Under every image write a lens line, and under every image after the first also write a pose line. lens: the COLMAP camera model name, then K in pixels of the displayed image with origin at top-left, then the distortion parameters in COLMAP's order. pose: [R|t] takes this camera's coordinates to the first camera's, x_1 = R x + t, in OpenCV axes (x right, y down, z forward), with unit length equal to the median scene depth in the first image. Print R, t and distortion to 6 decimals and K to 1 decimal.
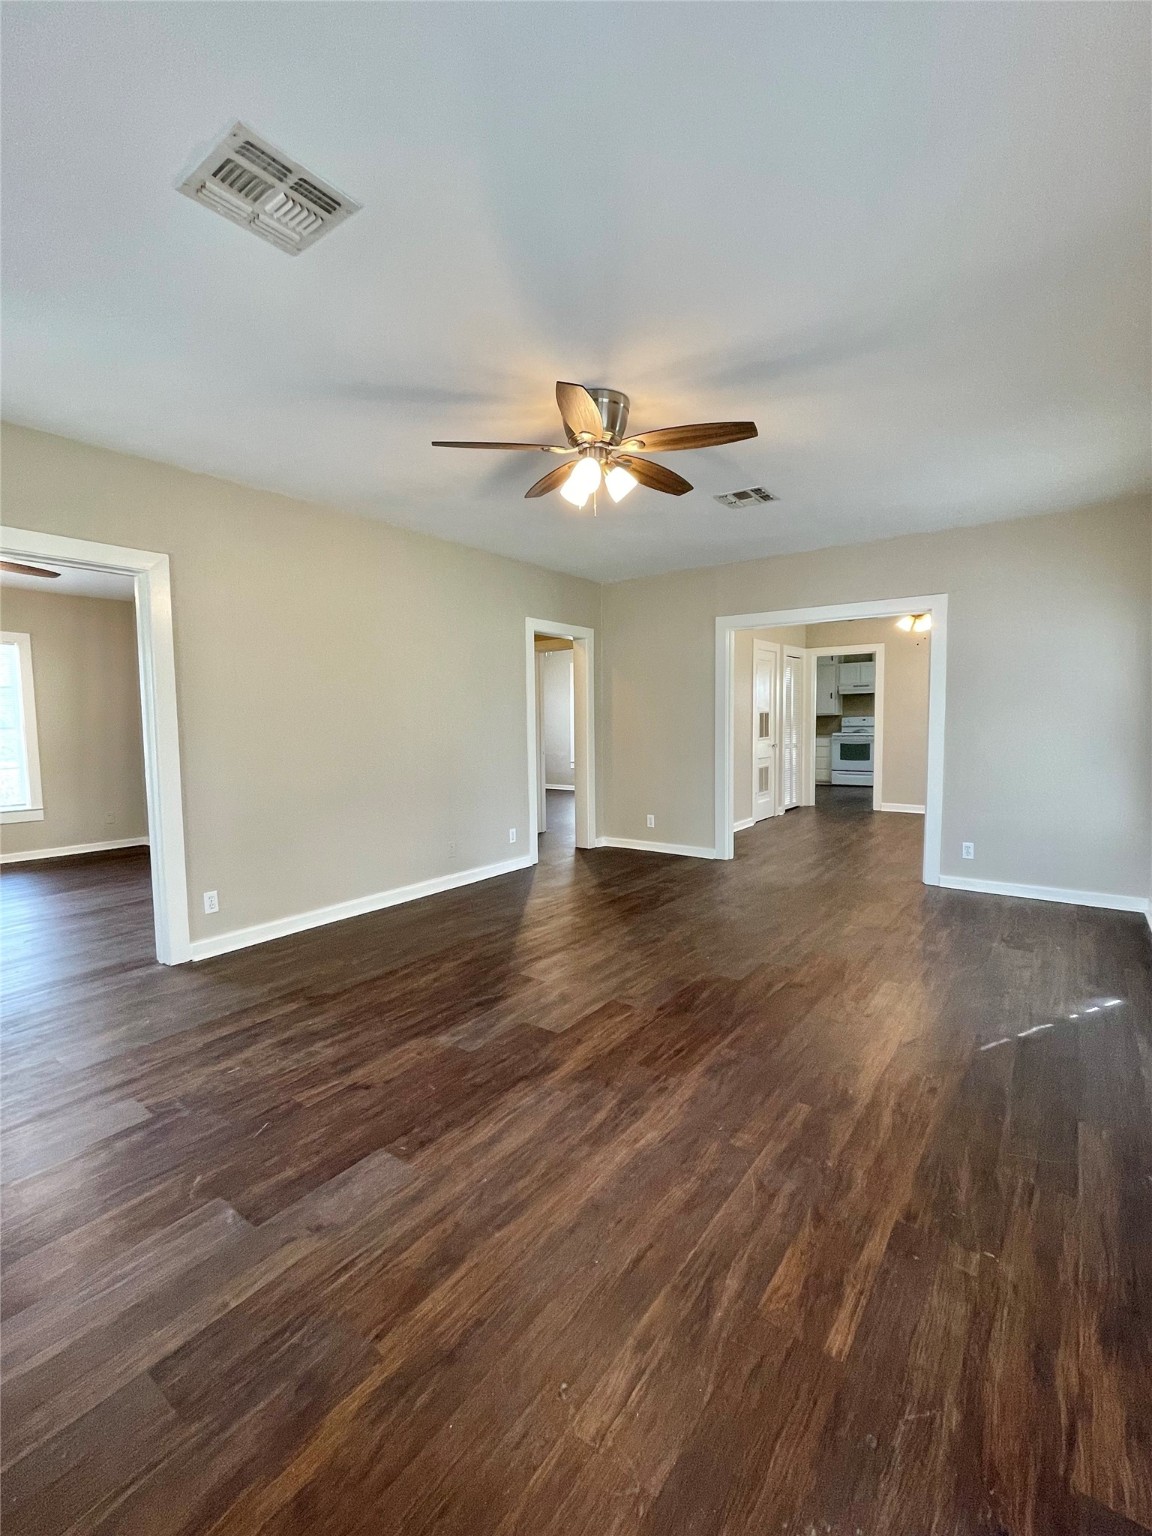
lens RADIAL K [[670.8, 0, 576.0], [0, 670.8, 768.0], [0, 0, 1]] dist [-0.000542, -0.000032]
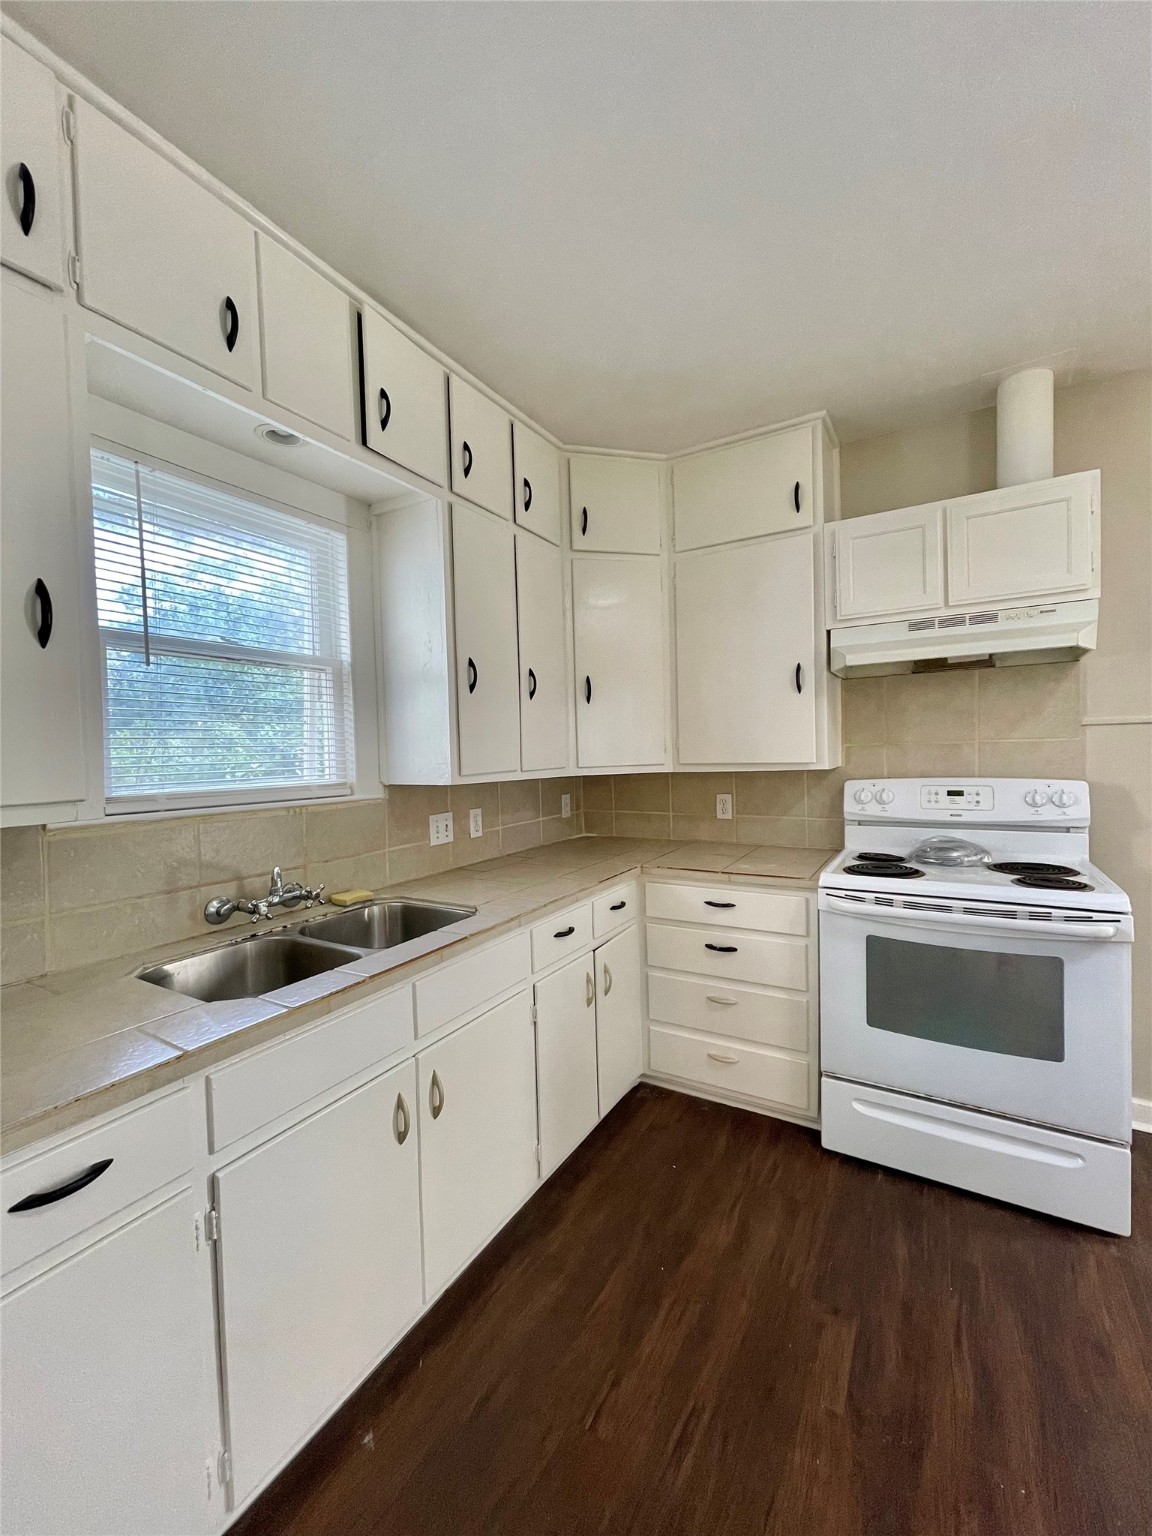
lens RADIAL K [[622.7, 0, 576.0], [0, 622.7, 768.0], [0, 0, 1]] dist [-0.001810, 0.002149]
pose [[0.994821, -0.015846, 0.100395, 0.829524], [0.020398, 0.998802, -0.044479, -0.205977], [-0.099570, 0.046297, 0.993953, 2.314908]]
